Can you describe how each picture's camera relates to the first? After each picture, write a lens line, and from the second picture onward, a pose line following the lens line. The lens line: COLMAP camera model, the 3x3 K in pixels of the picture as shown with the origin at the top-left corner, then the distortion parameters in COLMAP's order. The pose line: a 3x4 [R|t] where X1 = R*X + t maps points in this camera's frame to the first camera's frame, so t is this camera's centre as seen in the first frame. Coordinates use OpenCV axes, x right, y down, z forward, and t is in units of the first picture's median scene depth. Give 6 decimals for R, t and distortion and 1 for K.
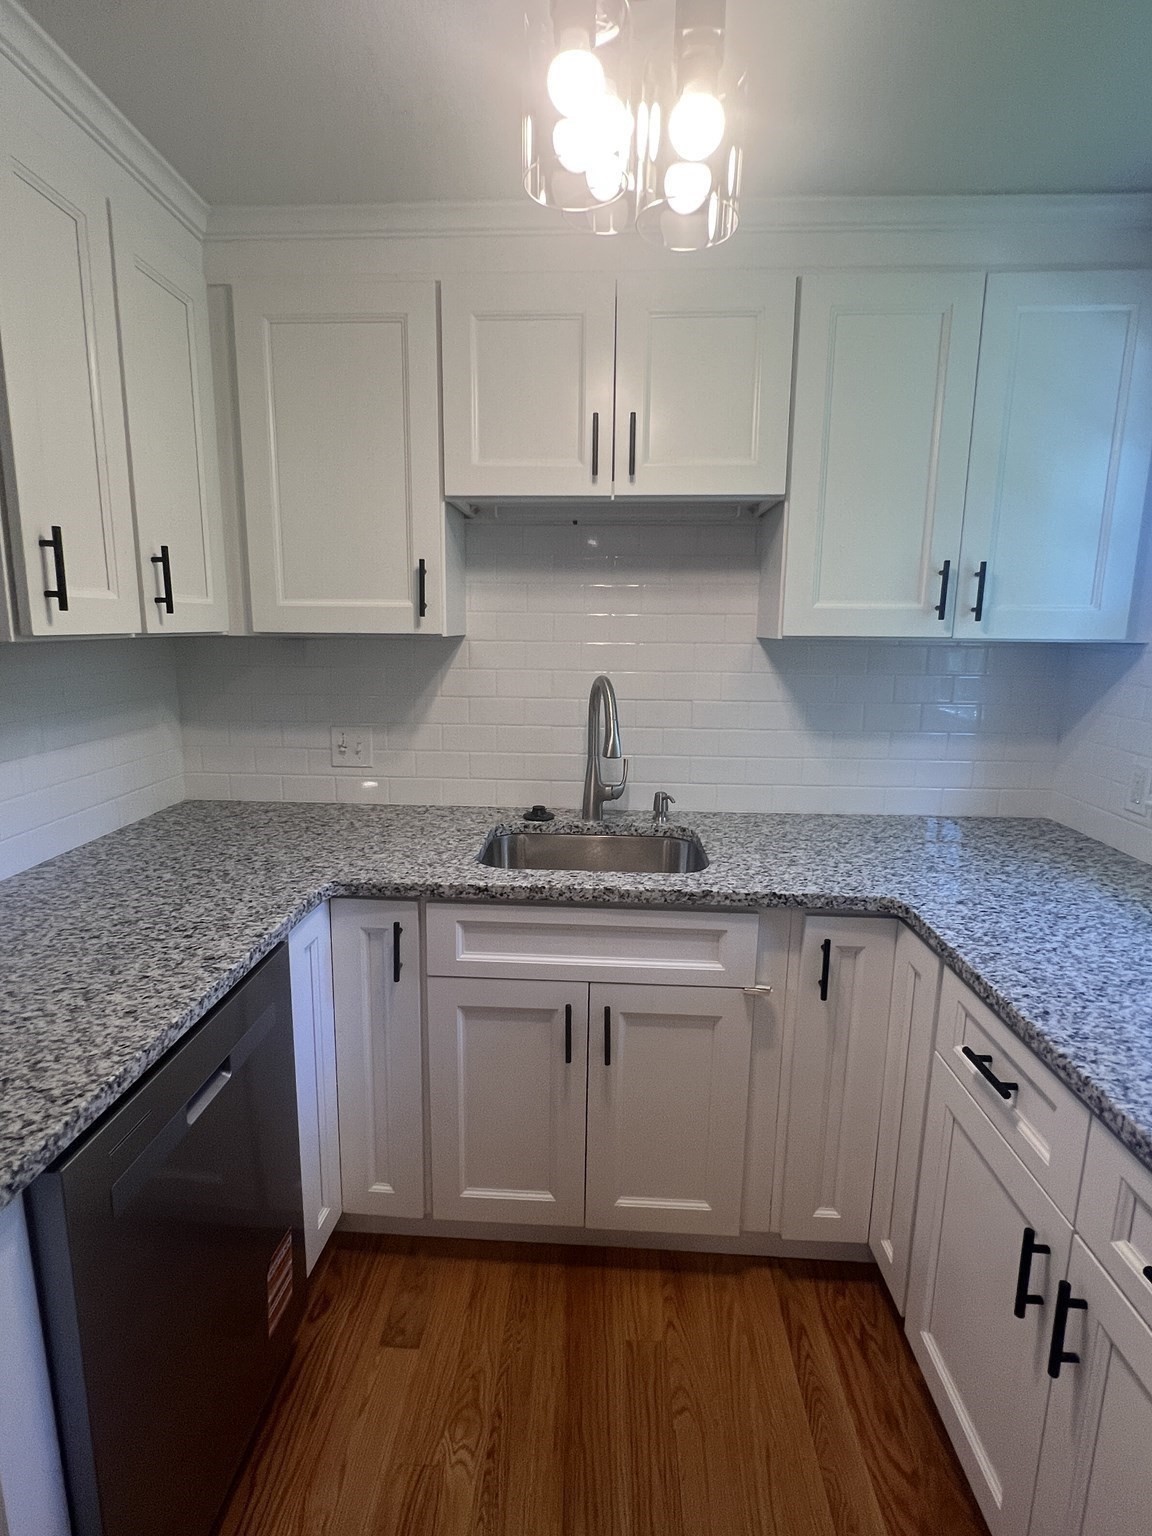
lens RADIAL K [[778.3, 0, 552.7], [0, 778.3, 765.7], [0, 0, 1]] dist [-0.010548, -0.000332]
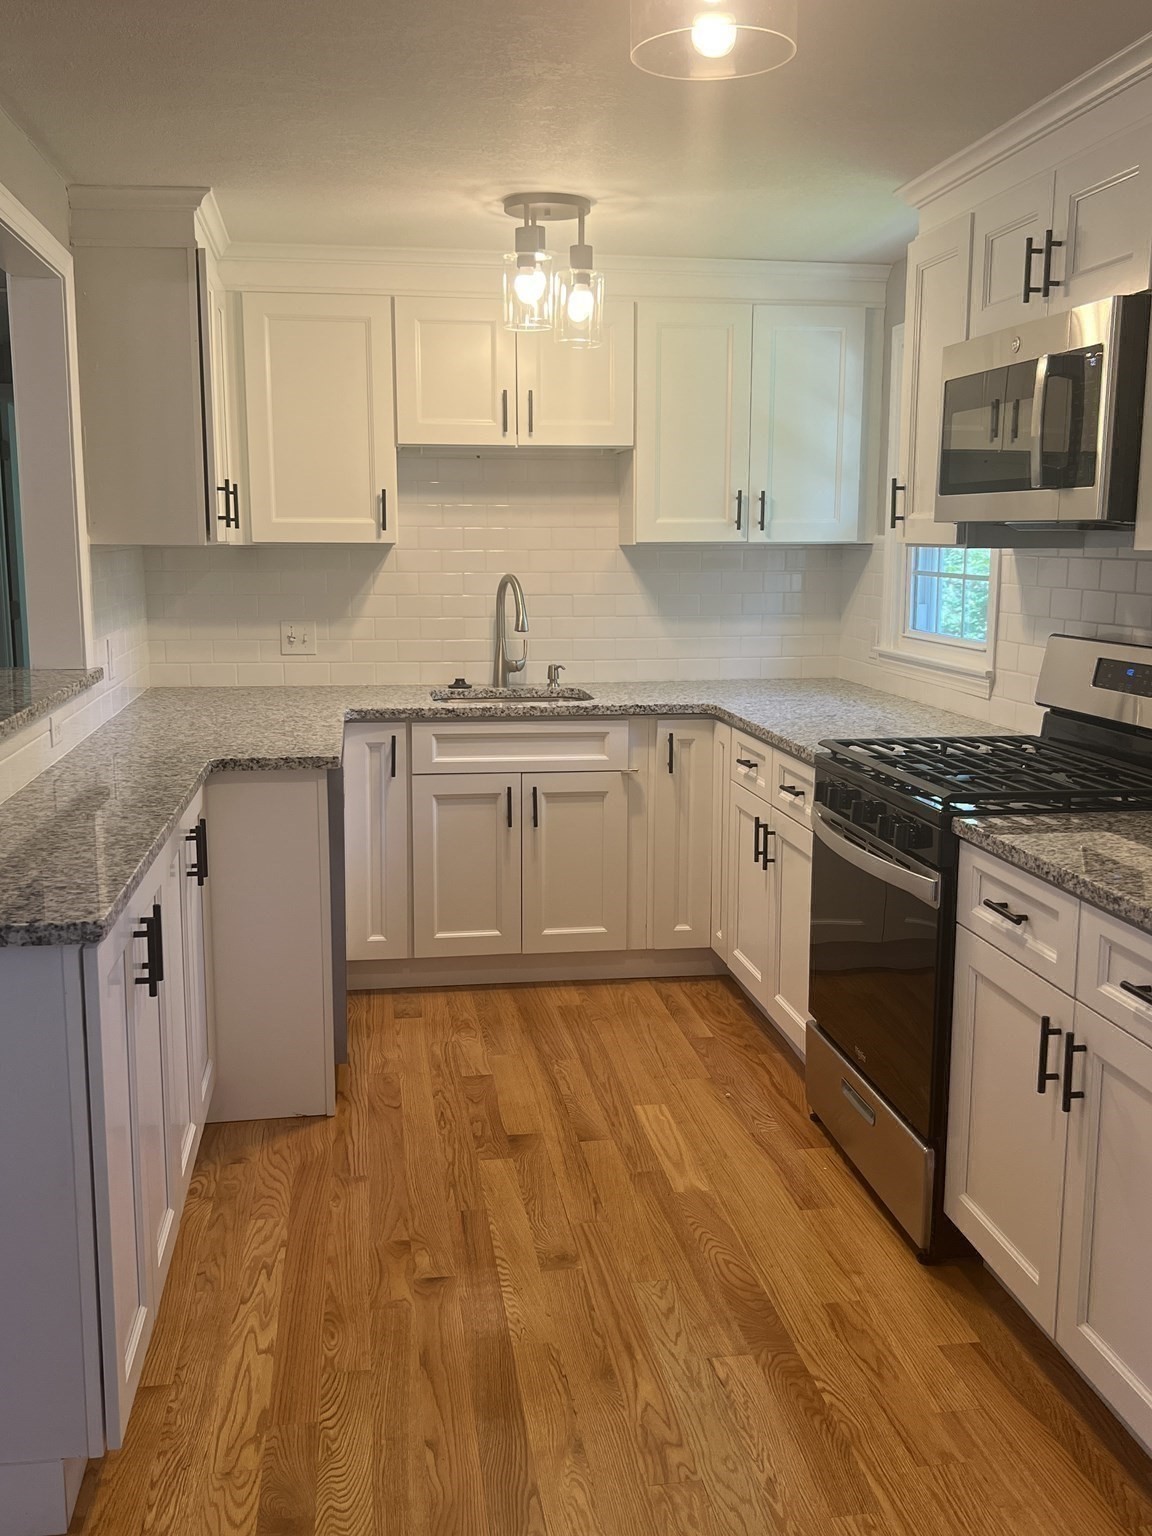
lens RADIAL K [[1417.5, 0, 562.2], [0, 1417.5, 774.0], [0, 0, 1]] dist [0.034279, 0.000000]
pose [[0.977331, -0.042776, 0.207352, -0.417736], [0.045806, 0.998902, -0.009832, 0.292853], [-0.206704, 0.019107, 0.978217, -1.596103]]
